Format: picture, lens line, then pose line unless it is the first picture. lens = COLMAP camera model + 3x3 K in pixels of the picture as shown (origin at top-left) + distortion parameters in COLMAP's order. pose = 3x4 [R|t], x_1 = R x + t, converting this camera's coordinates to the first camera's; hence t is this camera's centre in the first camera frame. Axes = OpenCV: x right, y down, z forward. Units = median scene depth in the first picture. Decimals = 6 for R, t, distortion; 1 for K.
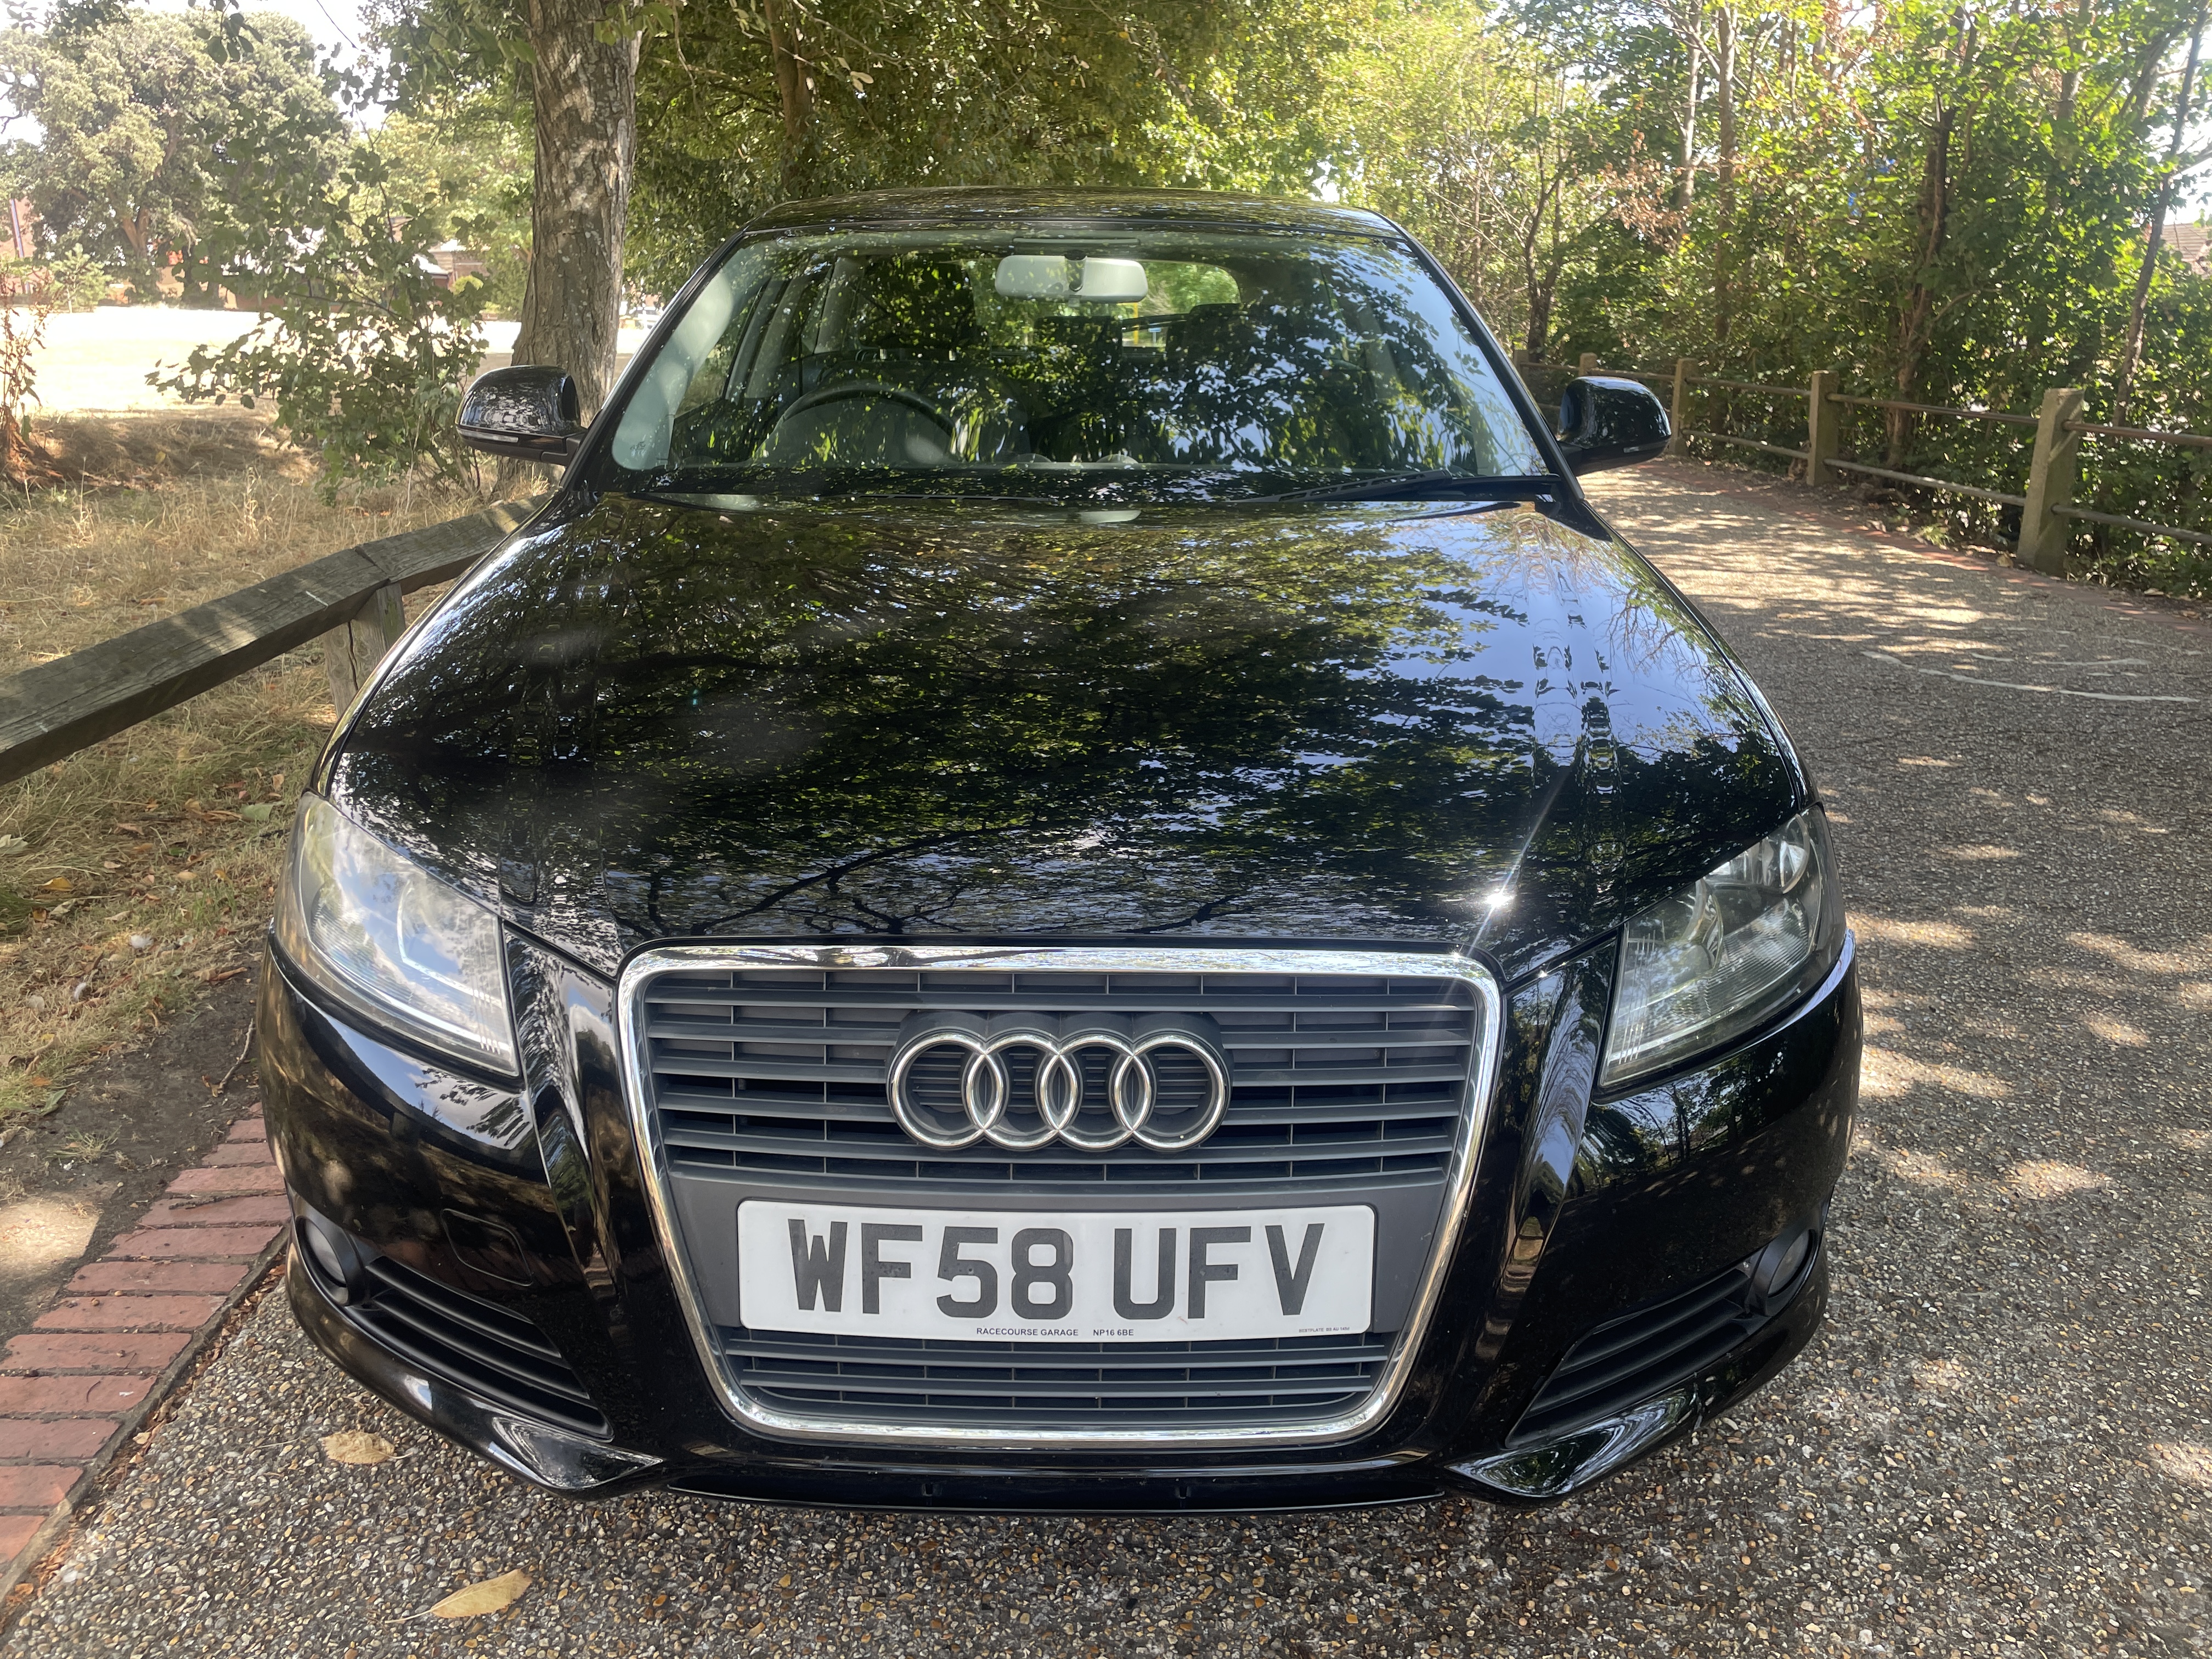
lens RADIAL K [[1679.1, 0, 1087.7], [0, 1679.1, 830.1], [0, 0, 1]] dist [0.059251, -0.078125]
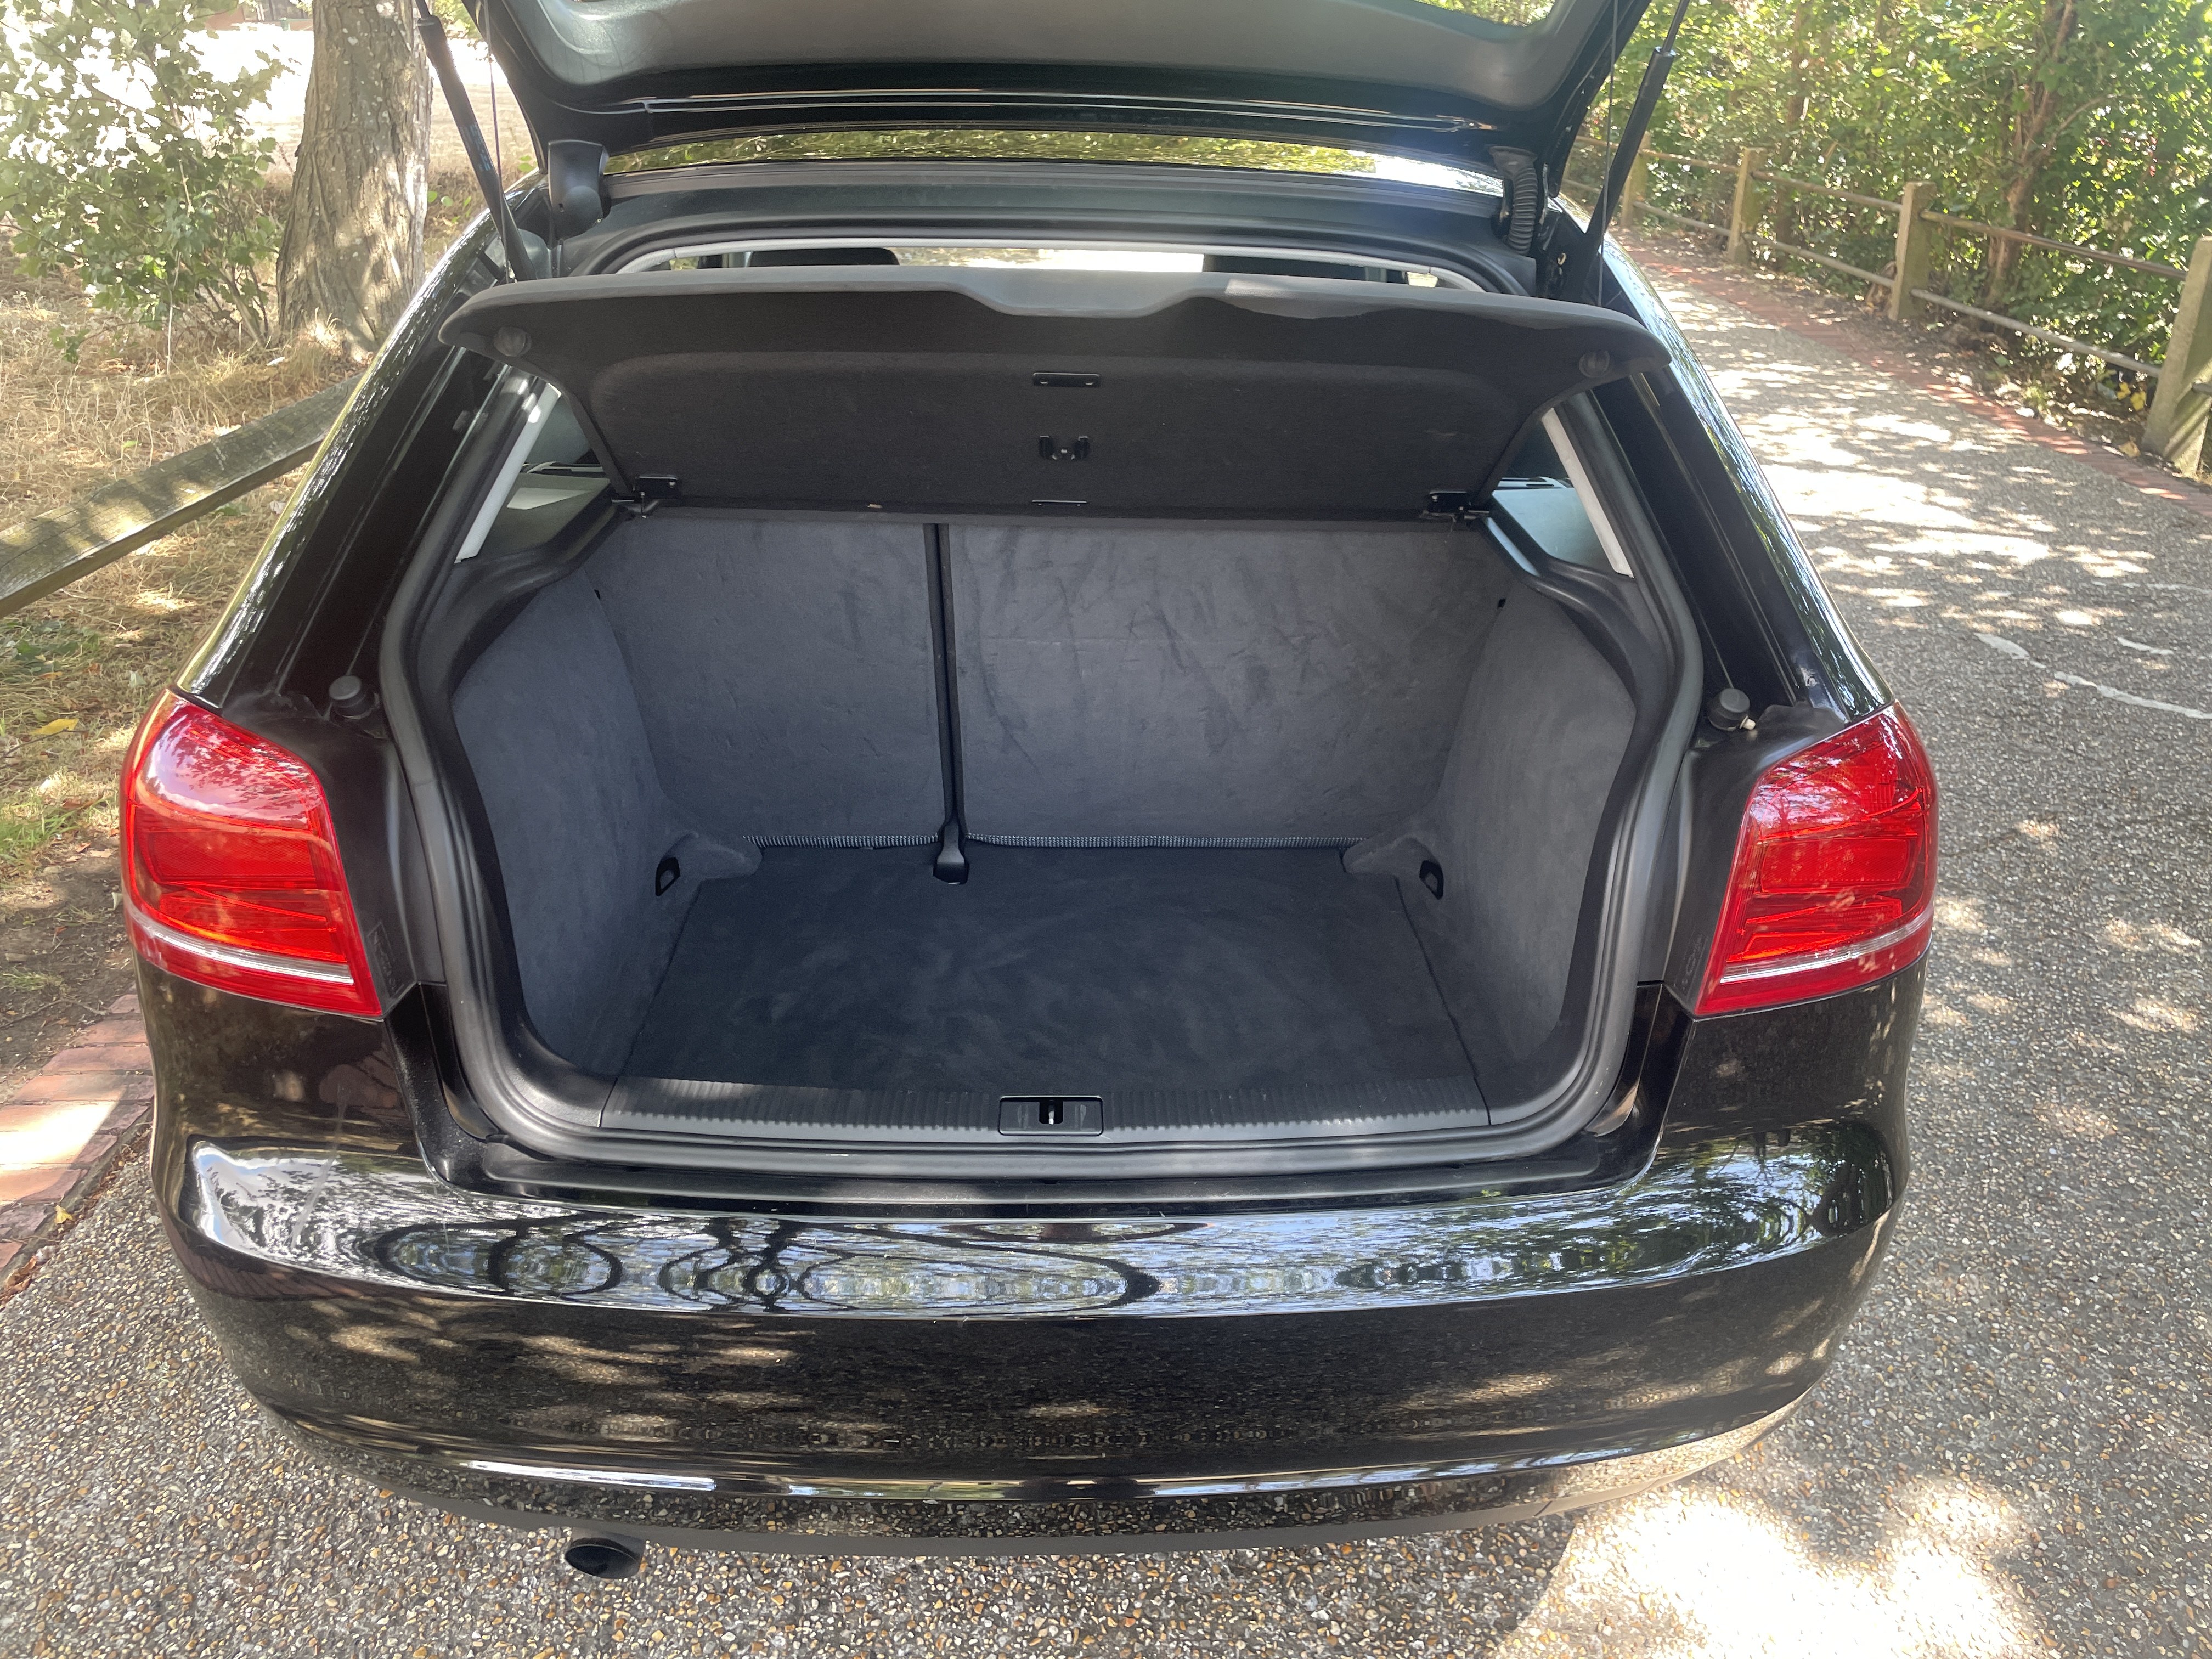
lens RADIAL K [[1679.1, 0, 1115.2], [0, 1679.1, 820.2], [0, 0, 1]] dist [0.059251, -0.078125]
pose [[0.999926, 0.010765, 0.005713, 0.028035], [-0.011446, 0.990524, 0.136861, -0.054349], [-0.004186, -0.136916, 0.990574, 0.099002]]
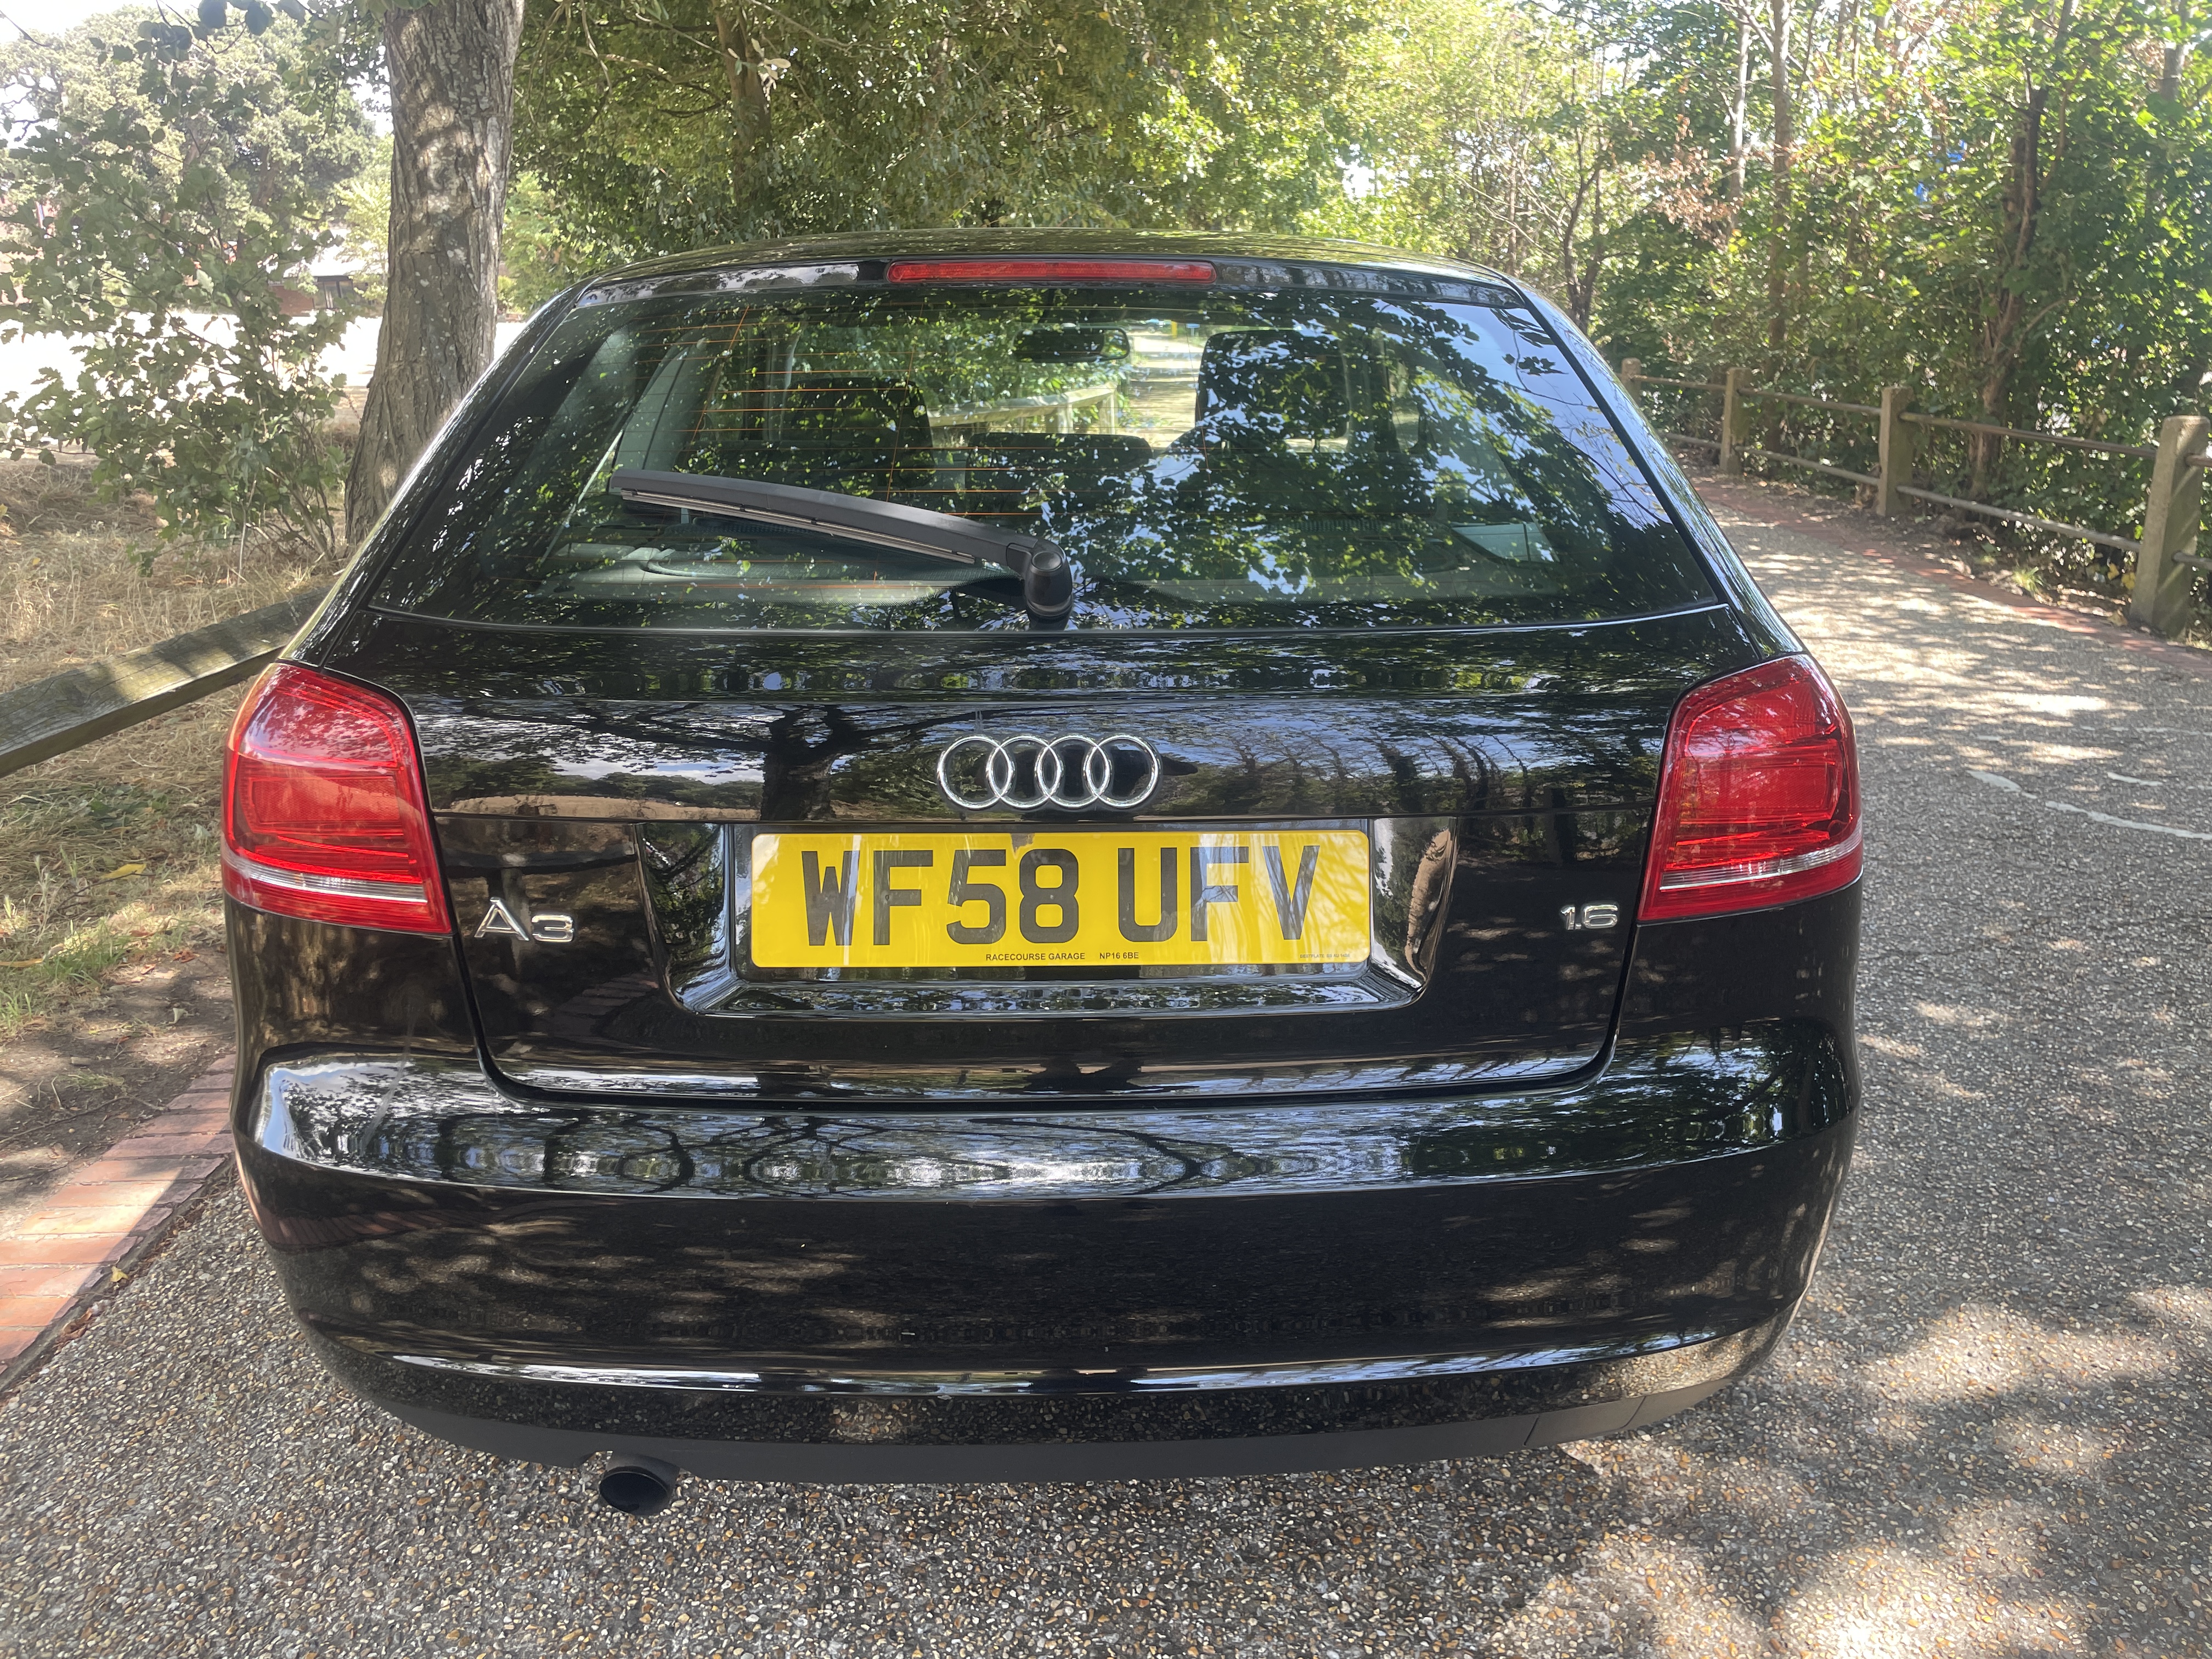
lens RADIAL K [[1679.1, 0, 1119.6], [0, 1679.1, 830.5], [0, 0, 1]] dist [0.059251, -0.078125]
pose [[0.999901, -0.008679, -0.011077, 0.030430], [0.008743, 0.999946, 0.005667, -0.038418], [0.011028, -0.005763, 0.999923, 0.087994]]
